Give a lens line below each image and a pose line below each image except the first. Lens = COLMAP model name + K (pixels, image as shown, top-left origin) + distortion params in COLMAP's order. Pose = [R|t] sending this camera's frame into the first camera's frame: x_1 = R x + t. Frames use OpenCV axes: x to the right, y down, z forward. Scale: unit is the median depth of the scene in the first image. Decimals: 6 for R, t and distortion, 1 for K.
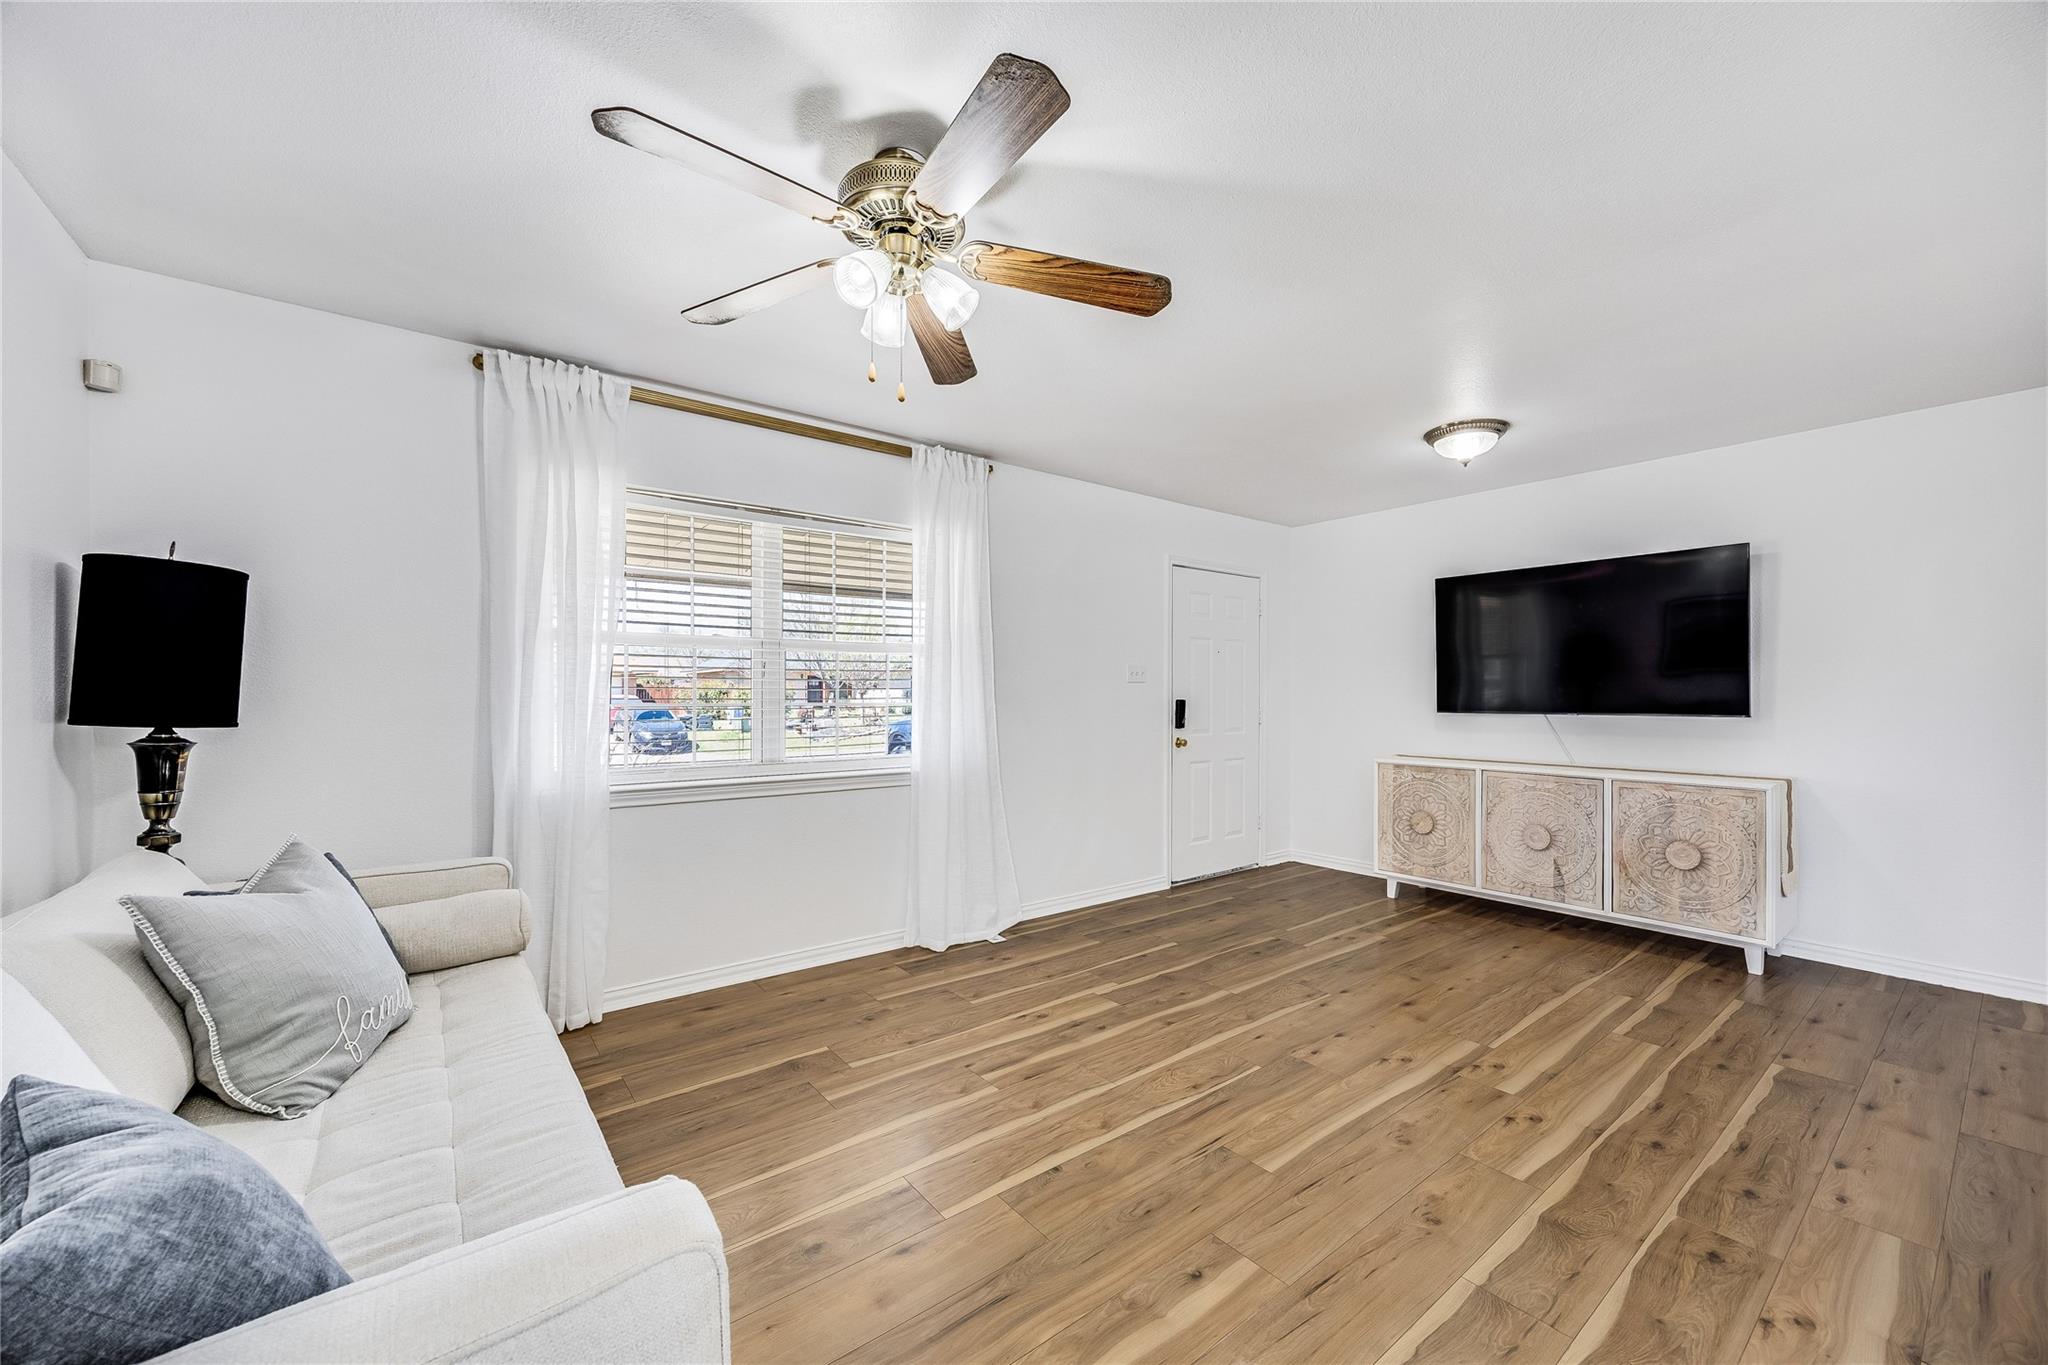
lens RADIAL K [[778.9, 0, 1030.4], [0, 778.9, 686.0], [0, 0, 1]] dist [-0.002783, -0.000051]
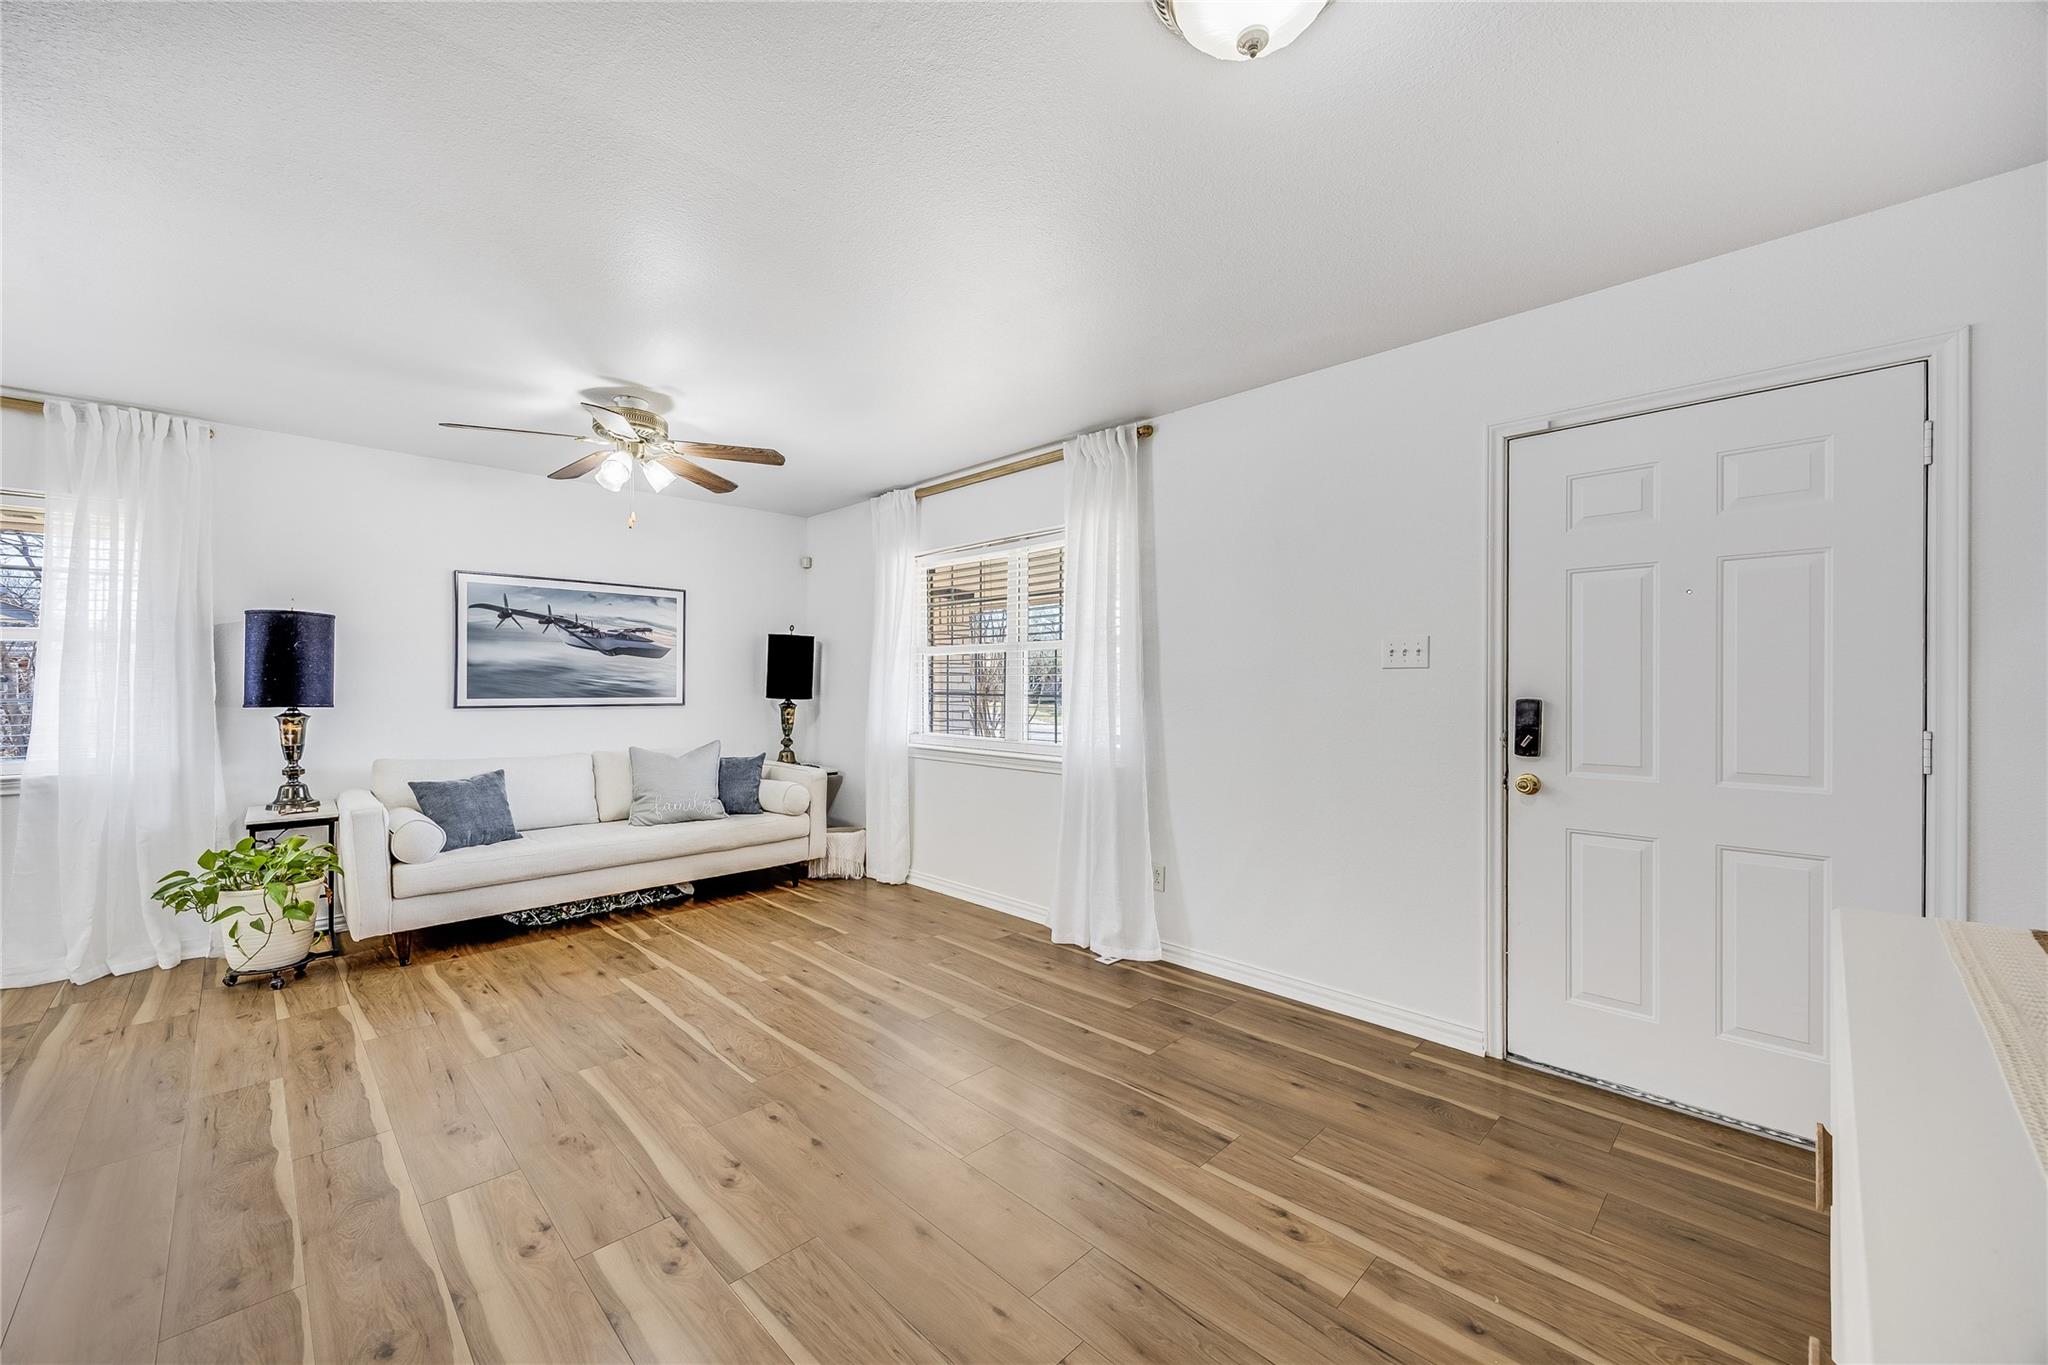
lens RADIAL K [[778.9, 0, 1030.4], [0, 778.9, 686.0], [0, 0, 1]] dist [-0.002783, -0.000051]
pose [[0.137616, 0.002183, -0.990483, 1.139368], [0.008210, 0.999961, 0.003344, 0.005813], [0.990452, -0.008592, 0.137593, 1.076077]]
